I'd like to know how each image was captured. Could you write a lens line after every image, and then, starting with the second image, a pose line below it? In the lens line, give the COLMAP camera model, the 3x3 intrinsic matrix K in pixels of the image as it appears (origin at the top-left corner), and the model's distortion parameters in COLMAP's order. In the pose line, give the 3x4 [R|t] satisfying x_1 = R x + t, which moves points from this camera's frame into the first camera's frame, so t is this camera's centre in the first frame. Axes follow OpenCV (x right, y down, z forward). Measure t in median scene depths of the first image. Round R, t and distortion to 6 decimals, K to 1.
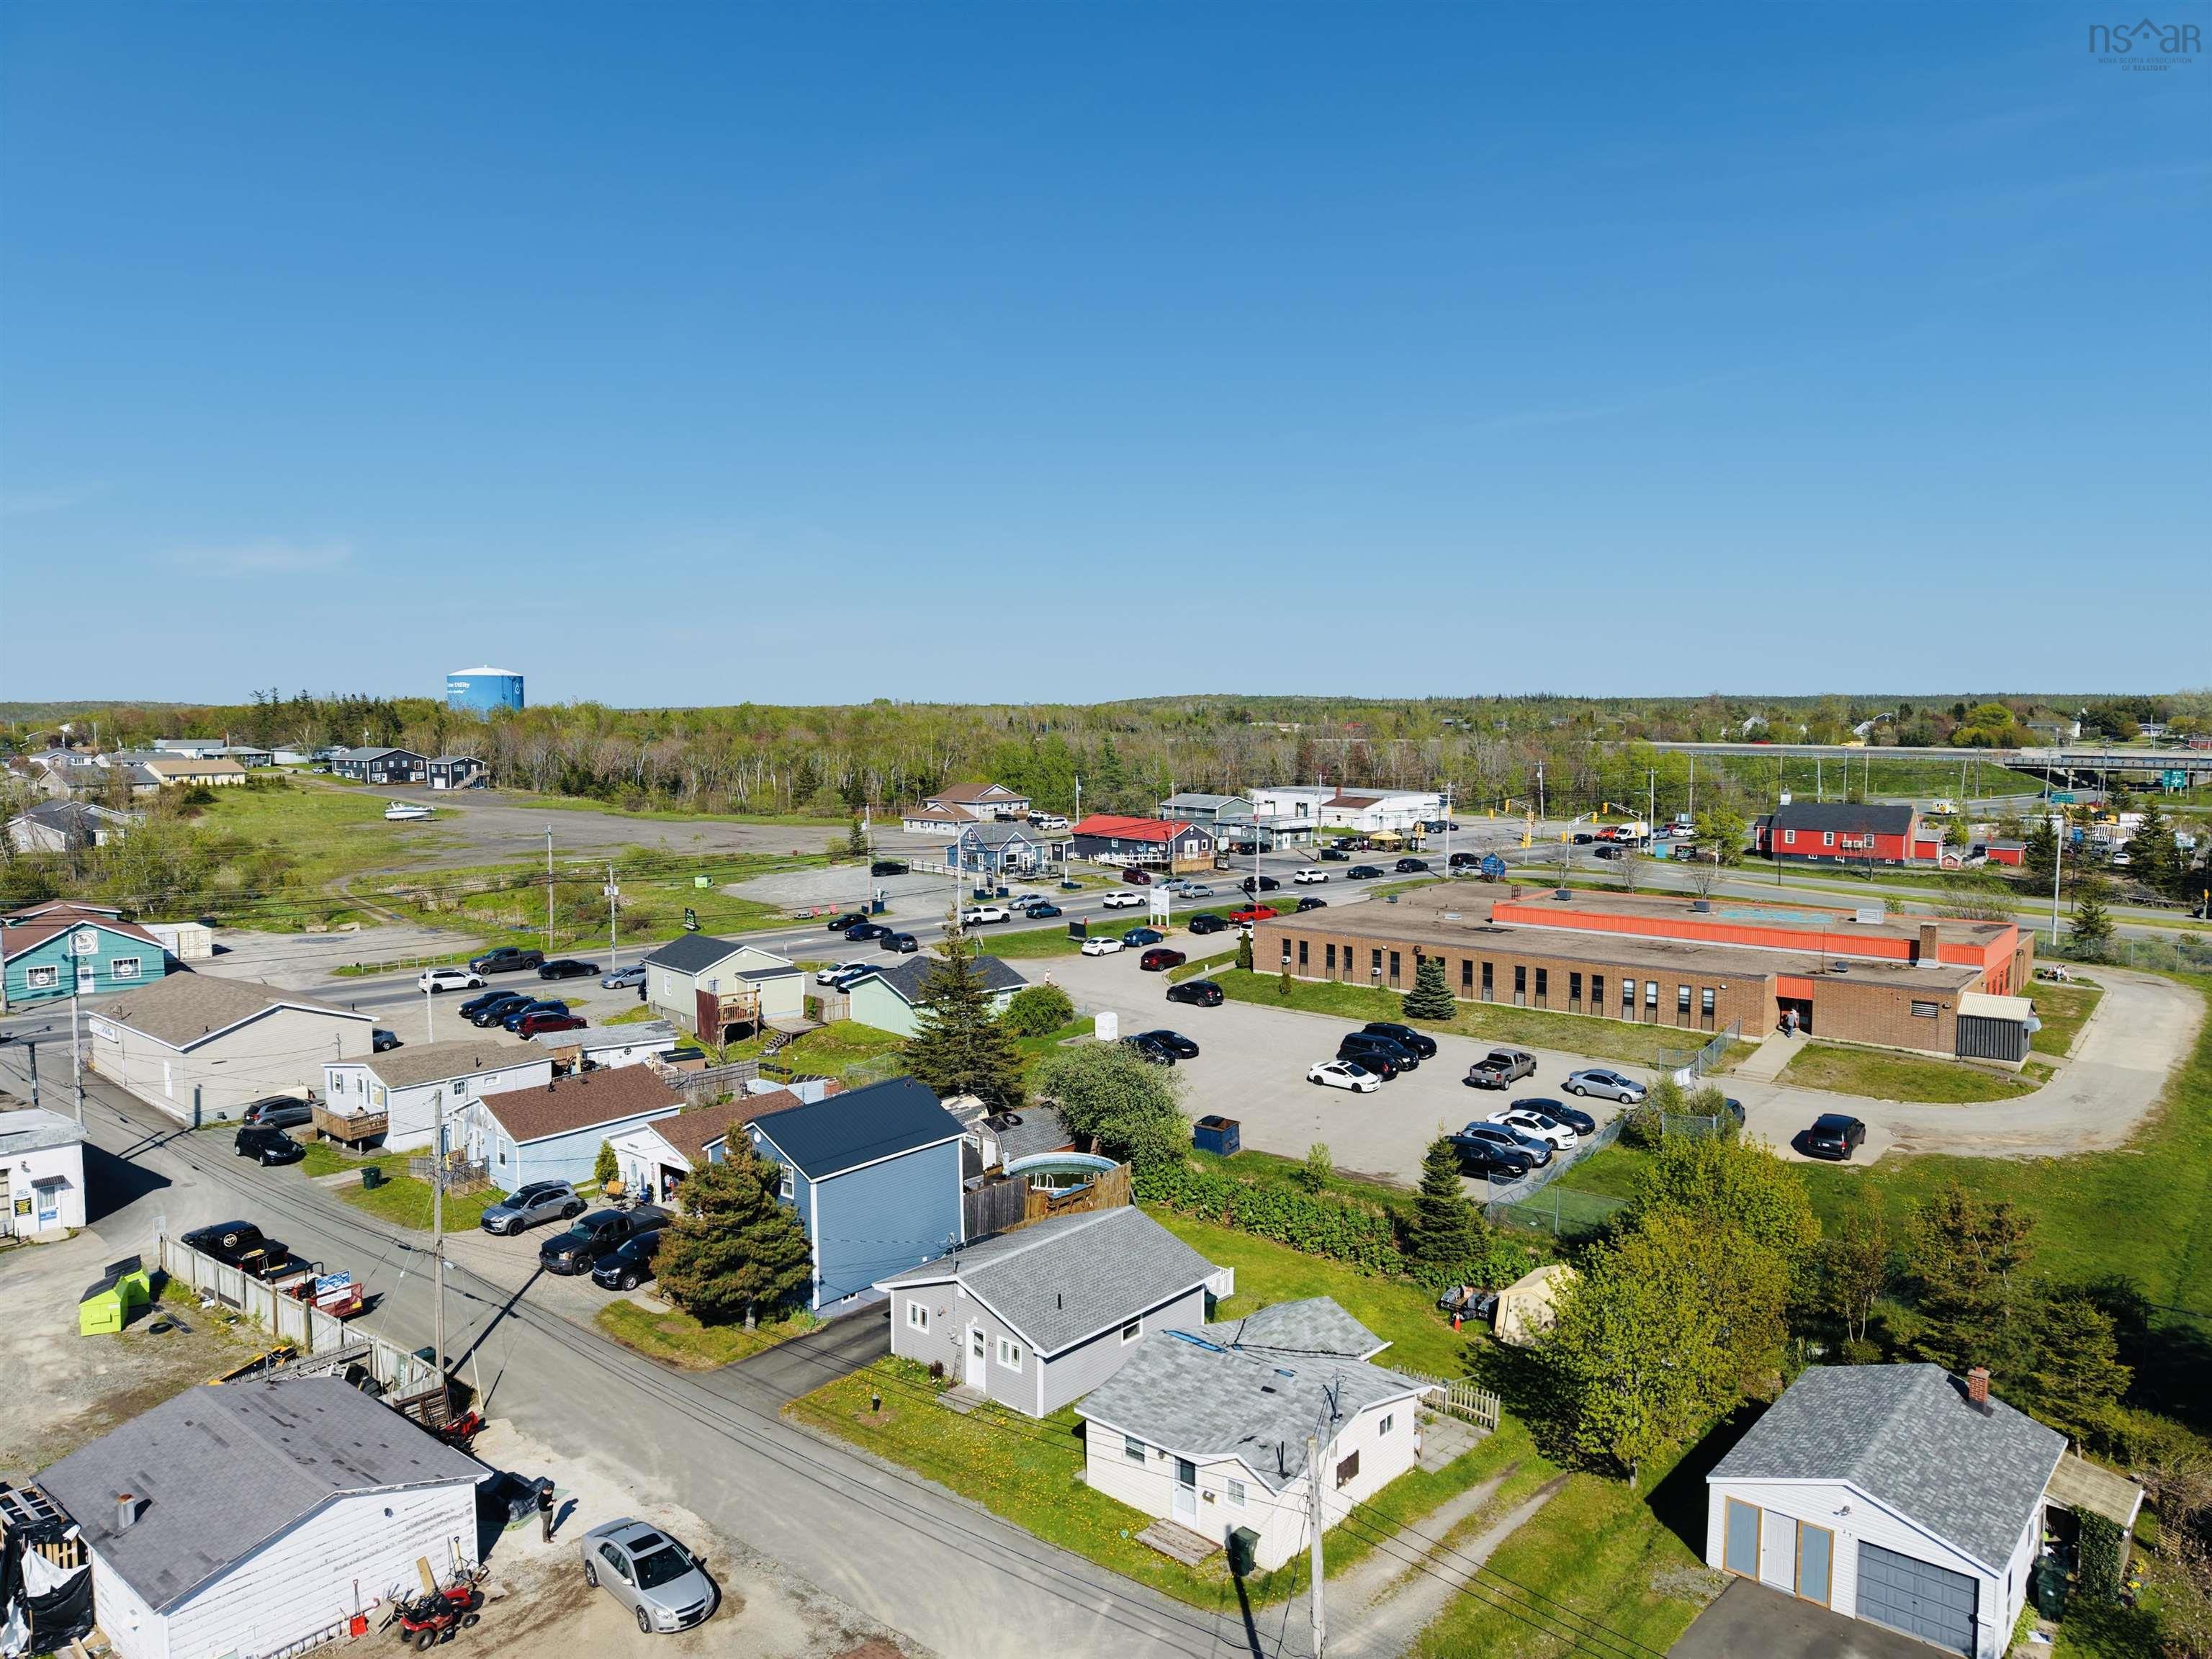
lens RADIAL K [[1484.0, 0, 1107.9], [0, 1484.0, 818.5], [0, 0, 1]] dist [0.002091, -0.008059]
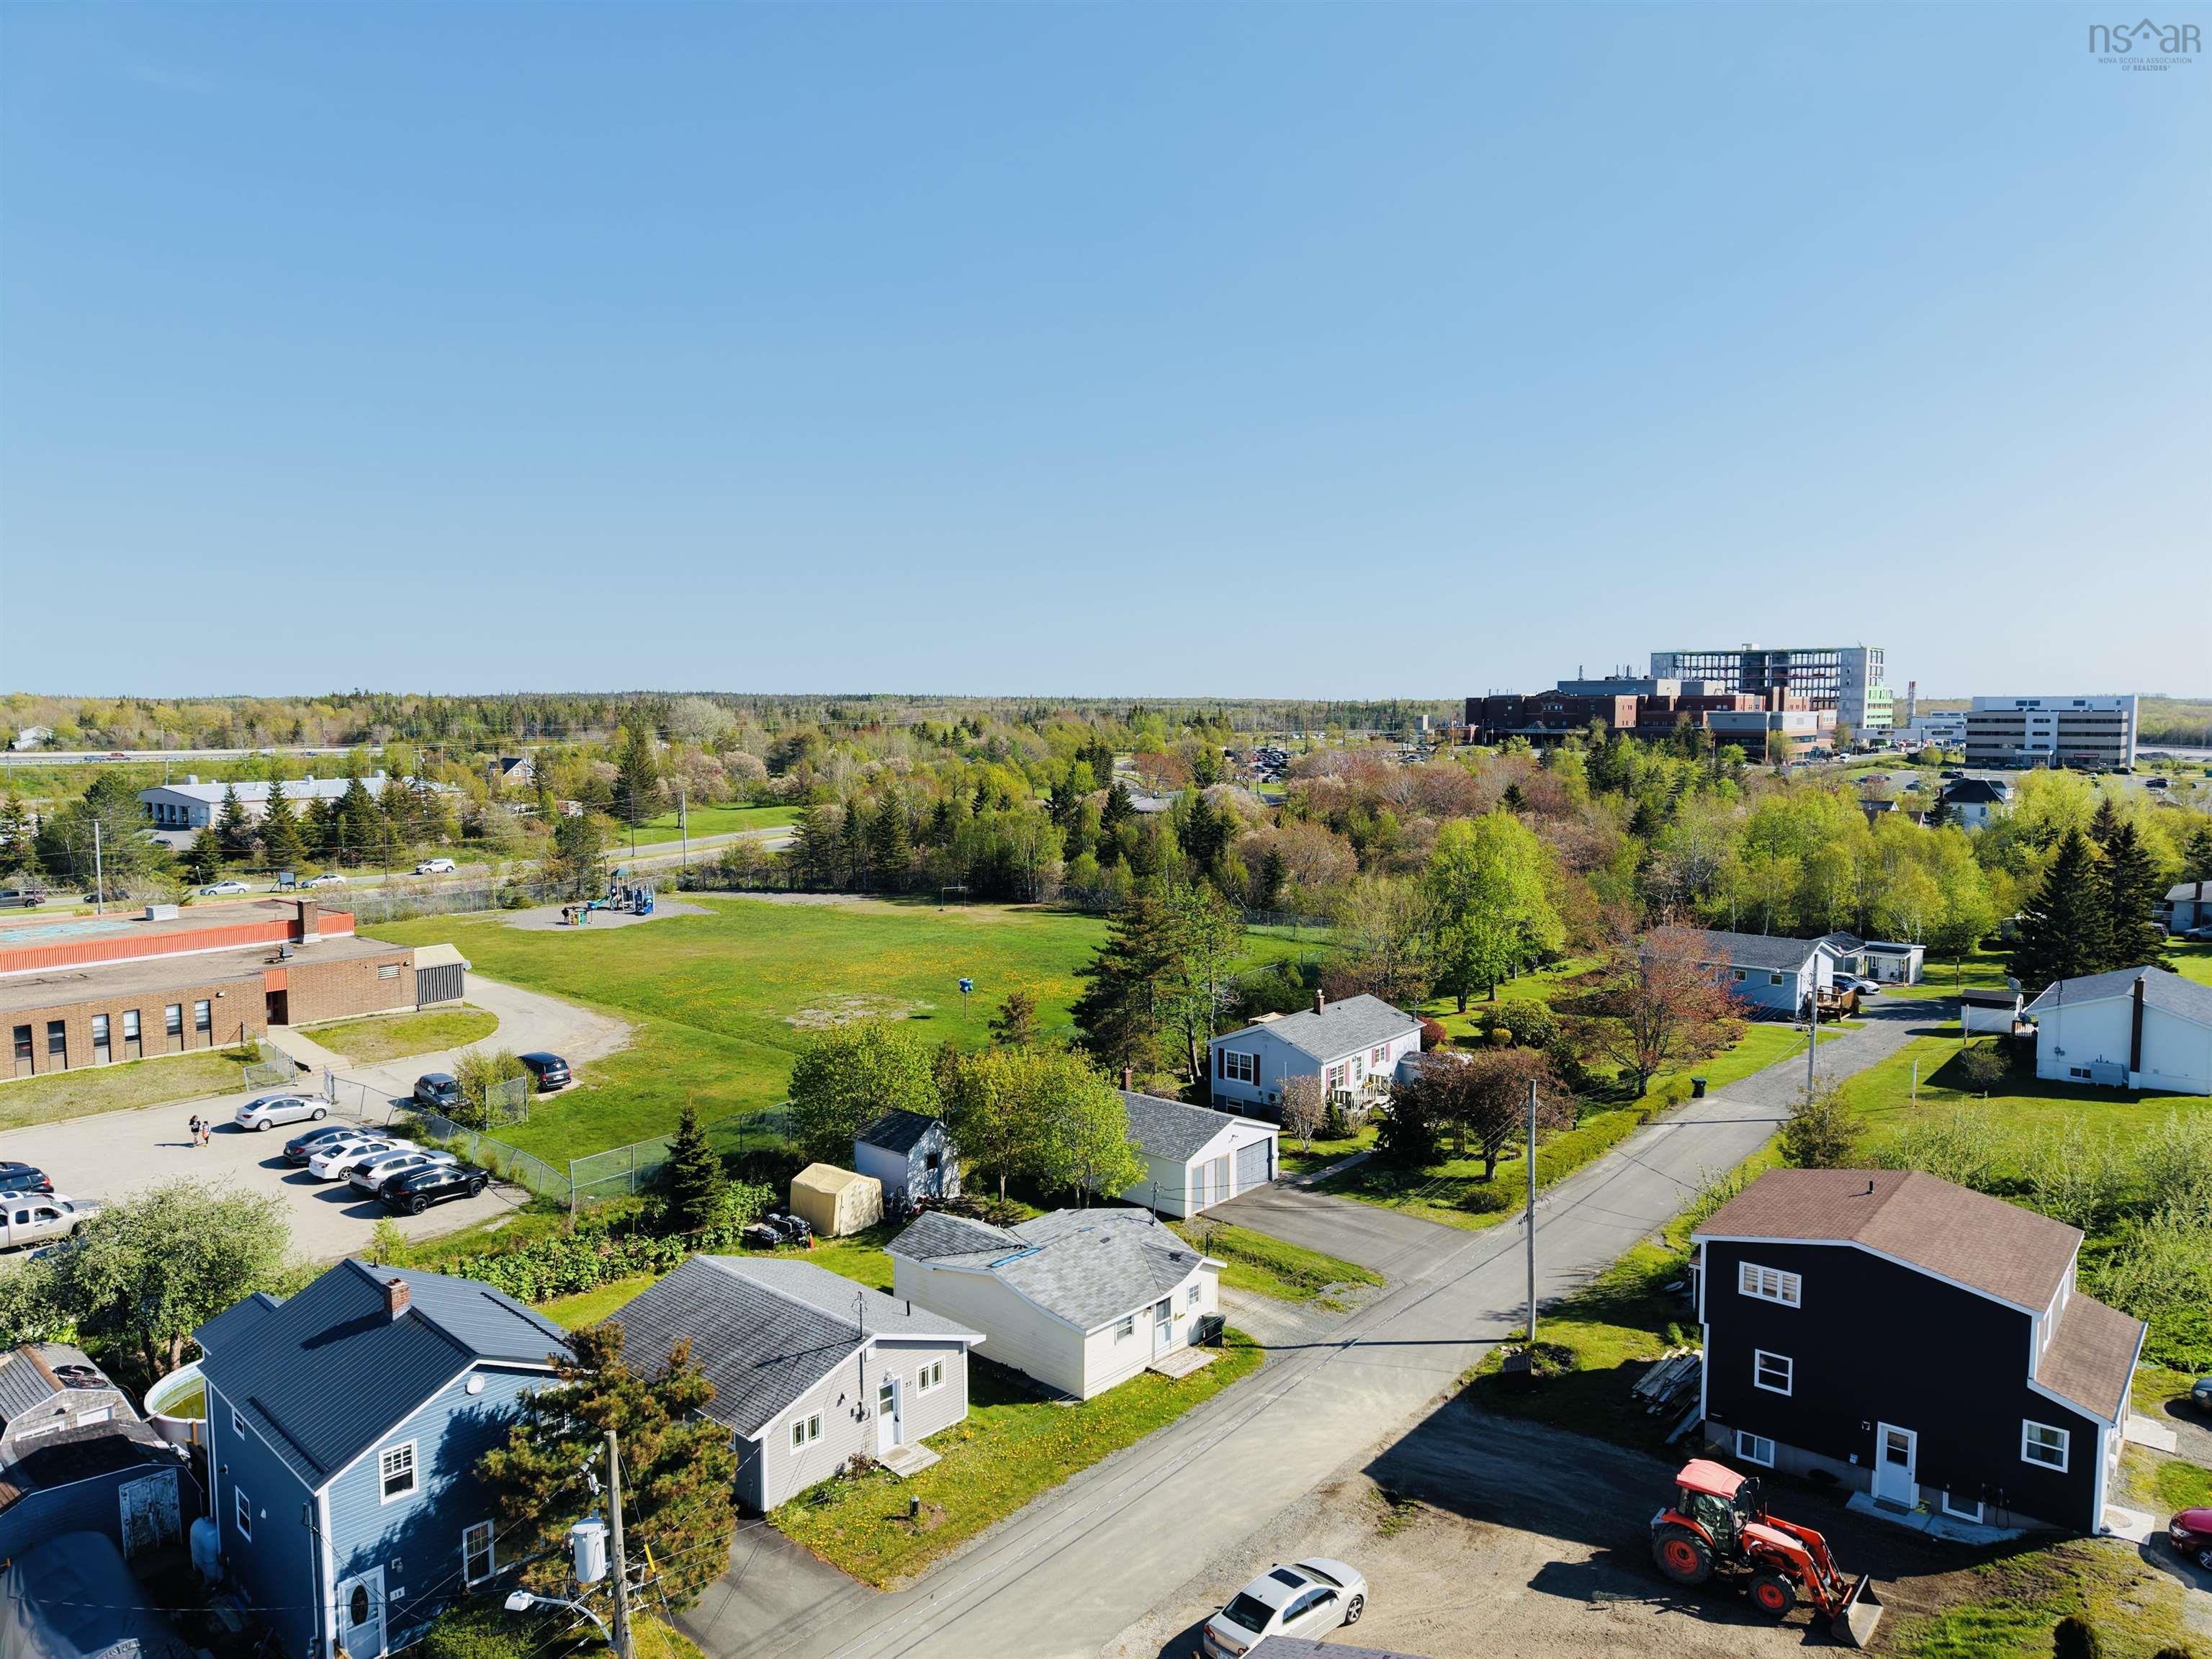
lens RADIAL K [[1484.0, 0, 1107.9], [0, 1484.0, 818.5], [0, 0, 1]] dist [0.002091, -0.008059]
pose [[0.007067, -0.077169, 0.996993, -0.477714], [0.070635, 0.994566, 0.076481, -0.026380], [-0.997477, 0.069882, 0.012479, 0.417280]]
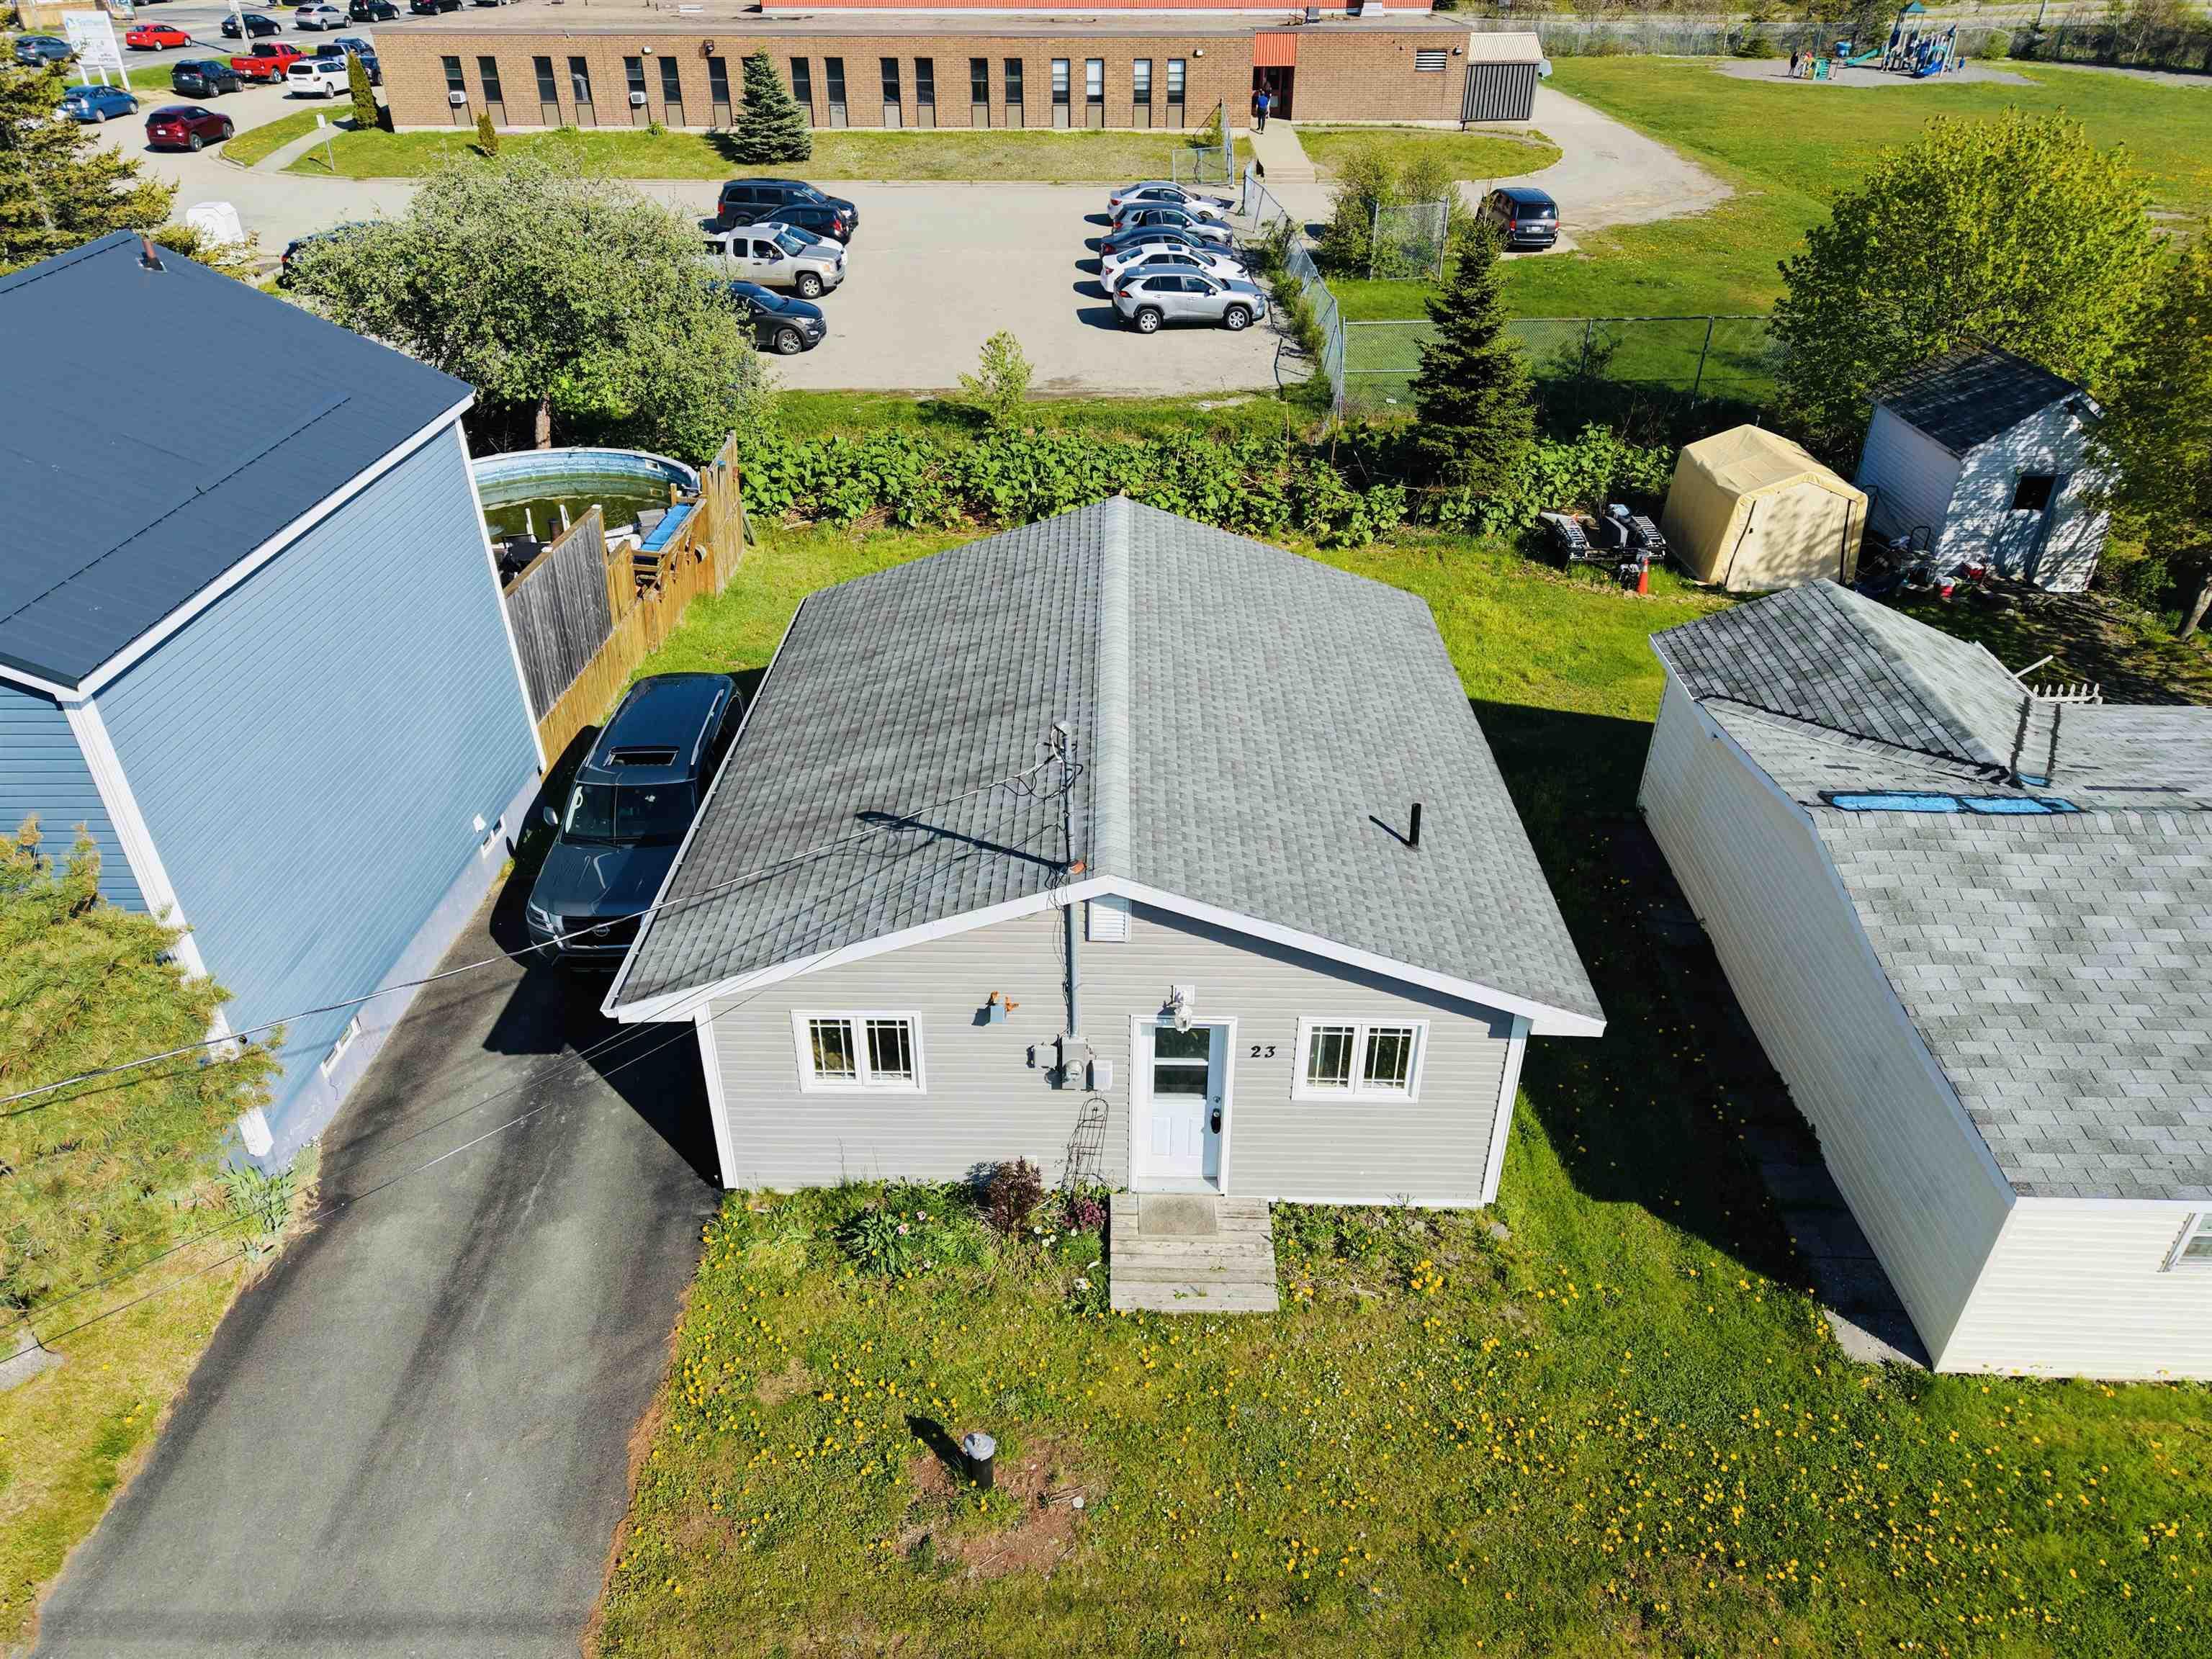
lens RADIAL K [[1484.0, 0, 1107.9], [0, 1484.0, 818.5], [0, 0, 1]] dist [0.002091, -0.008059]
pose [[0.763683, -0.336229, 0.551125, -0.116526], [0.041319, 0.877379, 0.478015, 0.090539], [-0.644268, -0.342280, 0.683932, 0.417312]]
